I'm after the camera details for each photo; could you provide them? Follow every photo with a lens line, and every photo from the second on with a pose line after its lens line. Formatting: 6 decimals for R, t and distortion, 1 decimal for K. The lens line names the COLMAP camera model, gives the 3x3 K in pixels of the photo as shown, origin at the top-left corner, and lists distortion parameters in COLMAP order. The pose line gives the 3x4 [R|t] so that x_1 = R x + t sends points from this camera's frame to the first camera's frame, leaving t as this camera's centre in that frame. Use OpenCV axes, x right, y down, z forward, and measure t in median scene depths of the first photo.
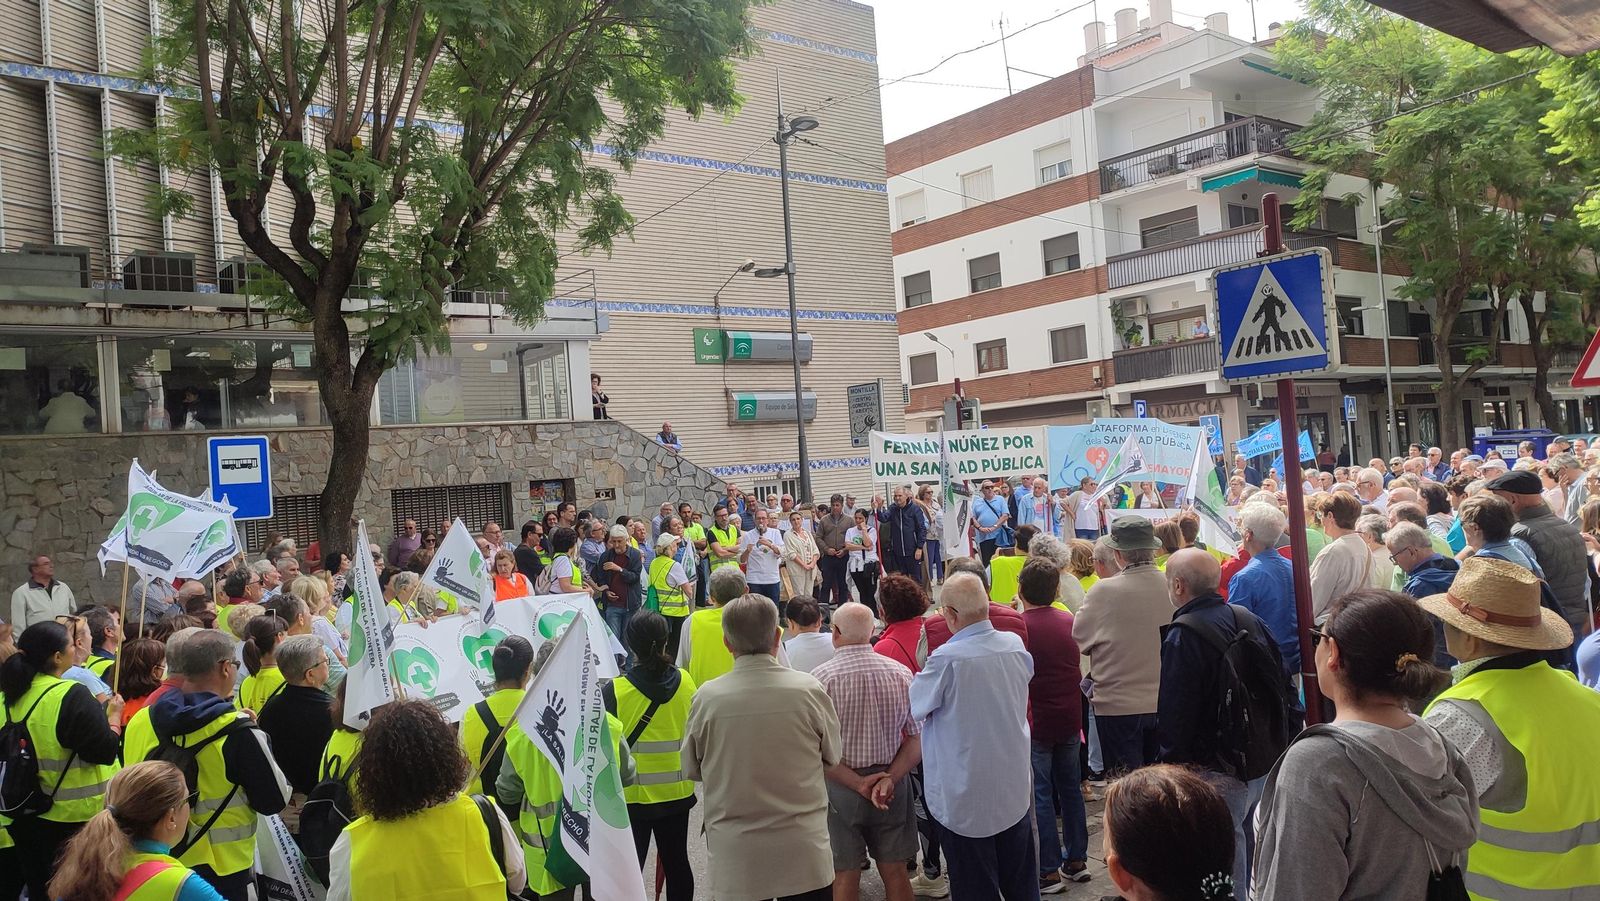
lens RADIAL K [[1148.6, 0, 800.0], [0, 1148.6, 450.5], [0, 0, 1]] dist [0.044080, -0.046277]
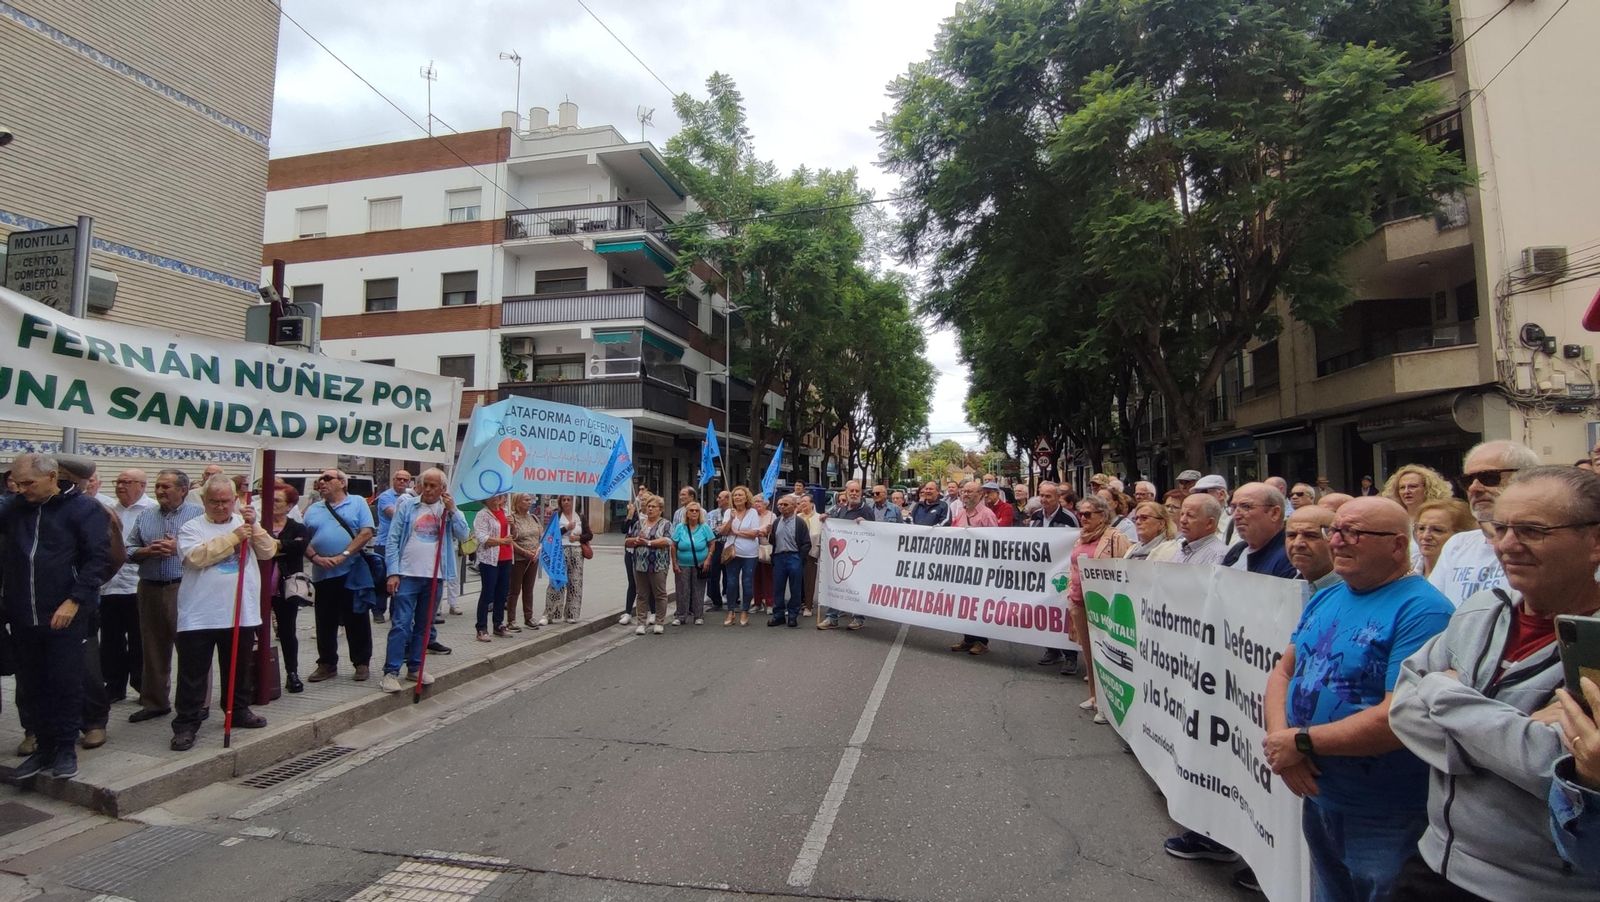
lens RADIAL K [[739.3, 0, 764.6], [0, 739.3, 421.2], [0, 0, 1]] dist [-0.038558, 0.000376]
pose [[0.795693, 0.129384, 0.591720, 0.066677], [-0.071915, 0.990189, -0.119808, 0.013823], [-0.601416, 0.052777, 0.797191, 0.301604]]
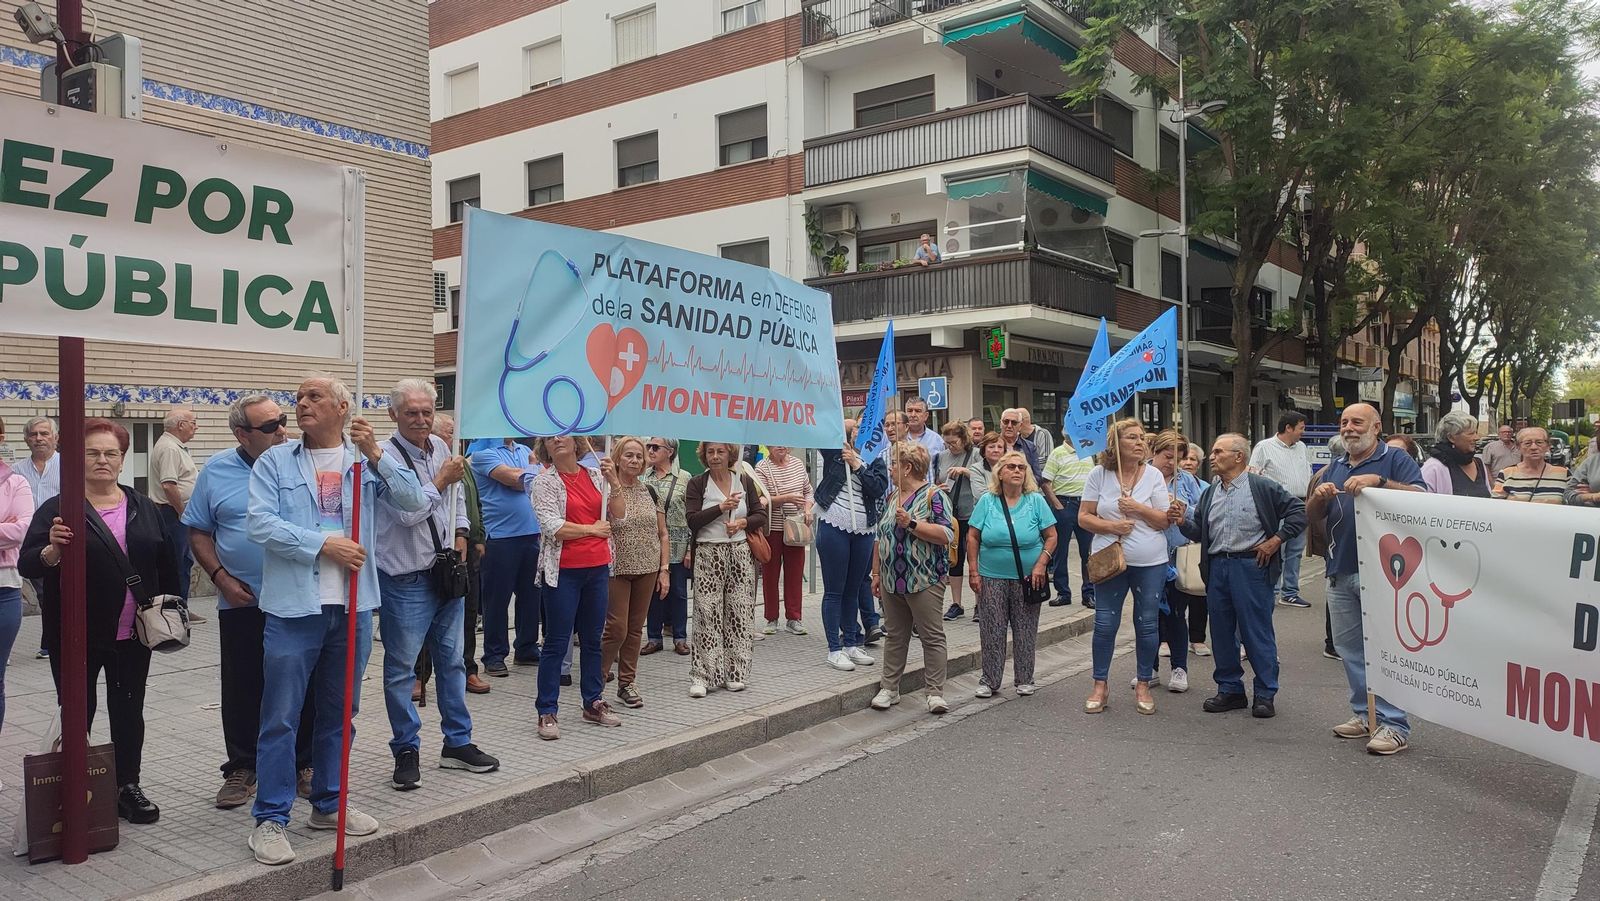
lens RADIAL K [[1135.7, 0, 796.3], [0, 1135.7, 430.0], [0, 0, 1]] dist [0.016122, 0.002058]
pose [[0.968380, 0.065953, 0.240605, 0.109079], [-0.064112, 0.997823, -0.015480, 0.014188], [-0.241102, -0.000435, 0.970500, 0.343030]]
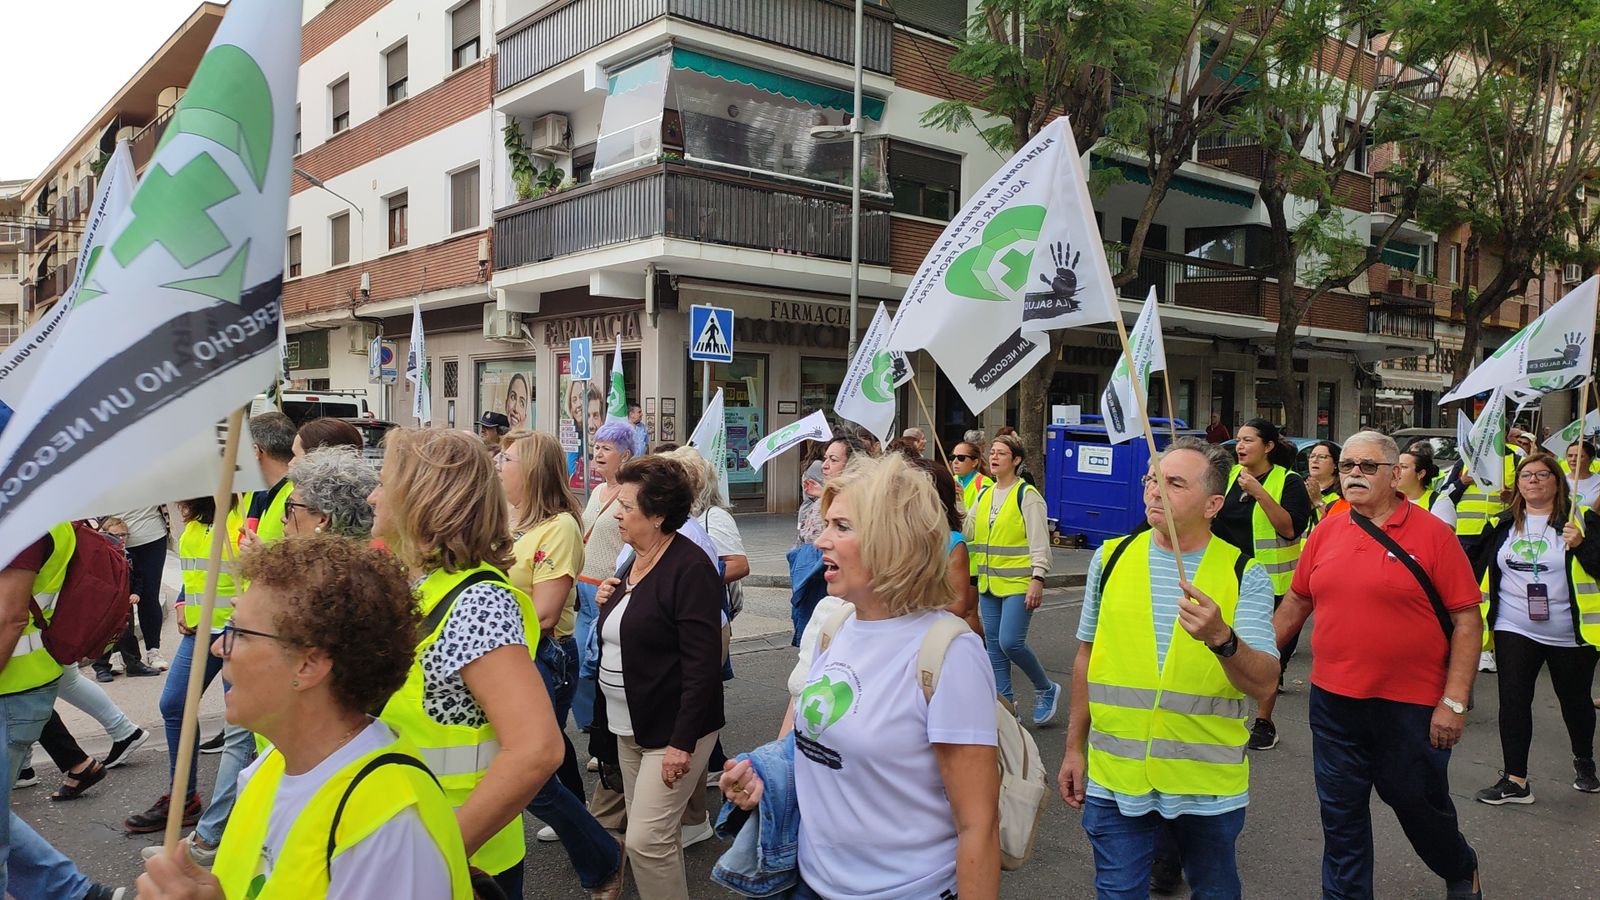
lens RADIAL K [[1148.6, 0, 800.0], [0, 1148.6, 450.0], [0, 0, 1]] dist [0.044080, -0.046277]
pose [[0.995458, 0.092654, 0.021862, 0.406133], [-0.093477, 0.994808, 0.040242, -0.009050], [-0.018020, -0.042103, 0.998951, 0.445640]]
